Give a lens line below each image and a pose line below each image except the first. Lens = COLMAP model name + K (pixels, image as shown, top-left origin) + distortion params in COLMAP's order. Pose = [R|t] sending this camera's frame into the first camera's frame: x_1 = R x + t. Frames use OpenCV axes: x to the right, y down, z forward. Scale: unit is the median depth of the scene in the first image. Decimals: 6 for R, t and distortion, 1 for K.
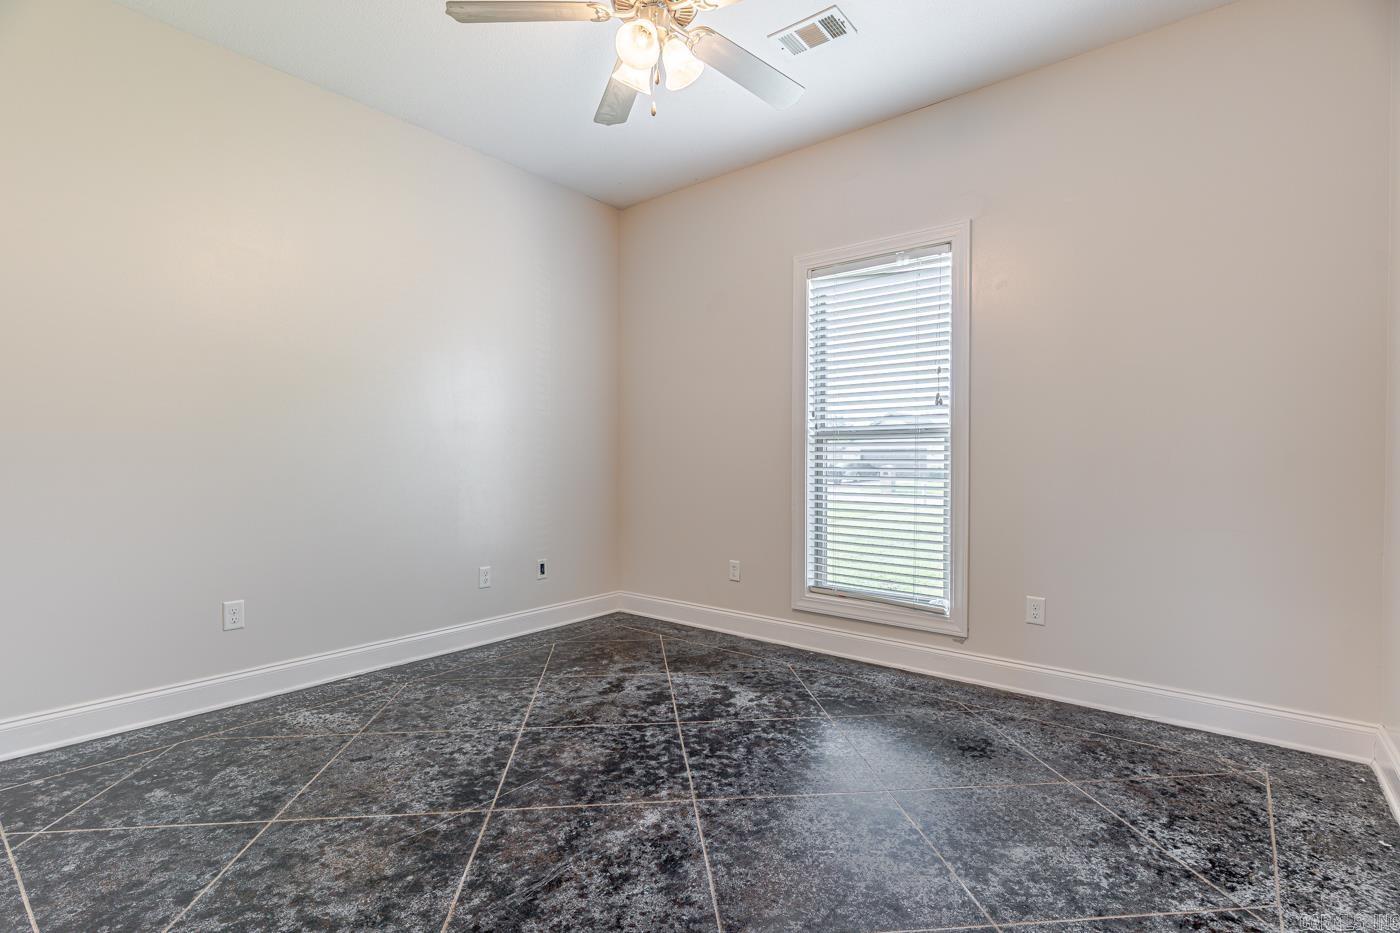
lens RADIAL K [[663.3, 0, 702.6], [0, 663.3, 461.1], [0, 0, 1]] dist [0.004080, 0.000518]
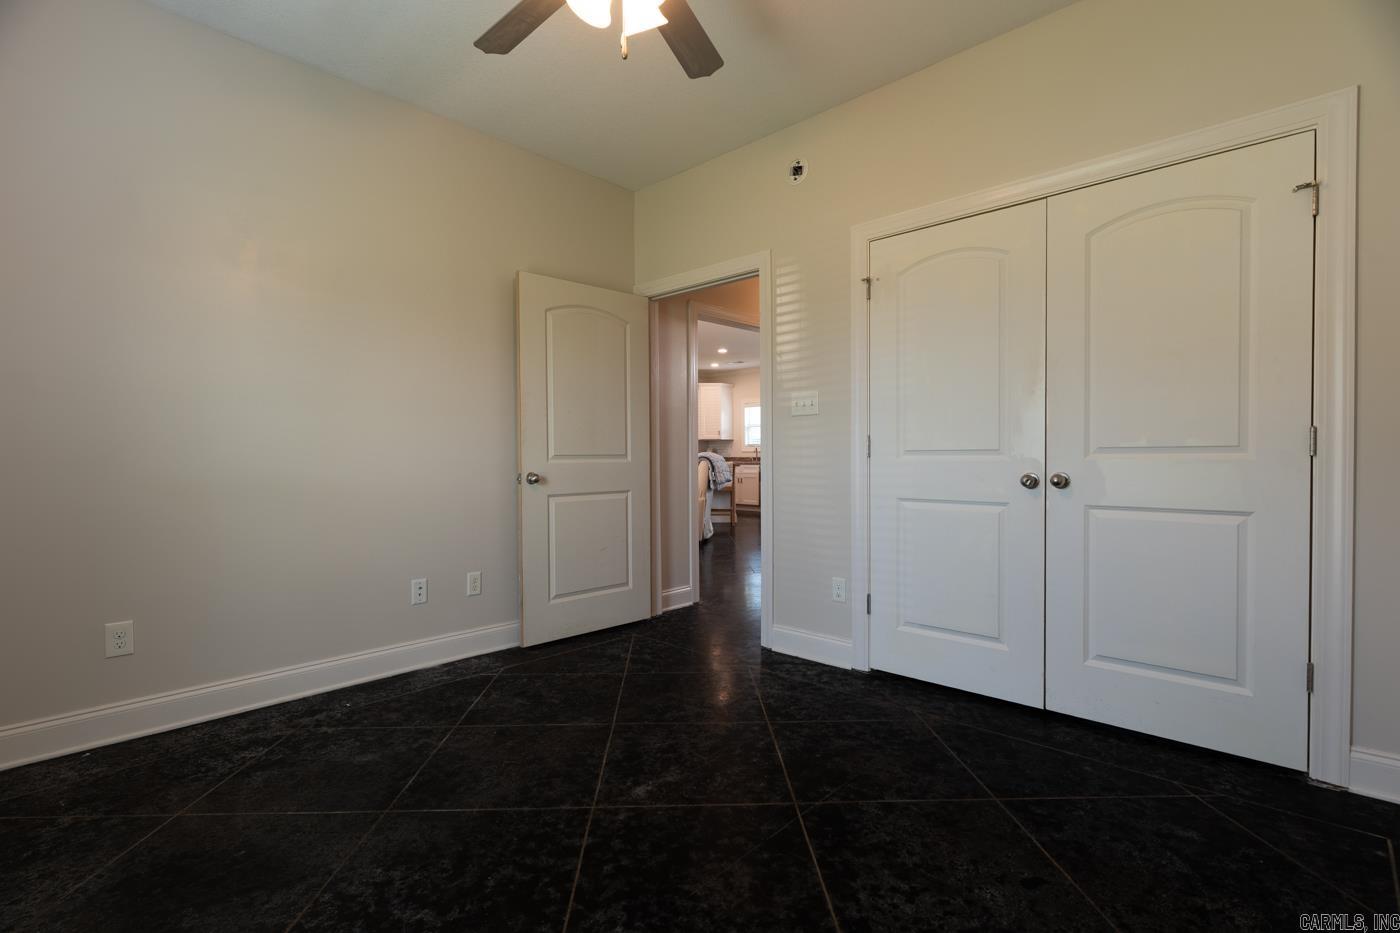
lens RADIAL K [[663.3, 0, 696.1], [0, 663.3, 459.9], [0, 0, 1]] dist [0.004080, 0.000518]
pose [[-0.996104, 0.003591, 0.088111, -0.252570], [0.004167, 0.999971, 0.006348, -0.004823], [-0.088086, 0.006690, -0.996090, 1.968031]]
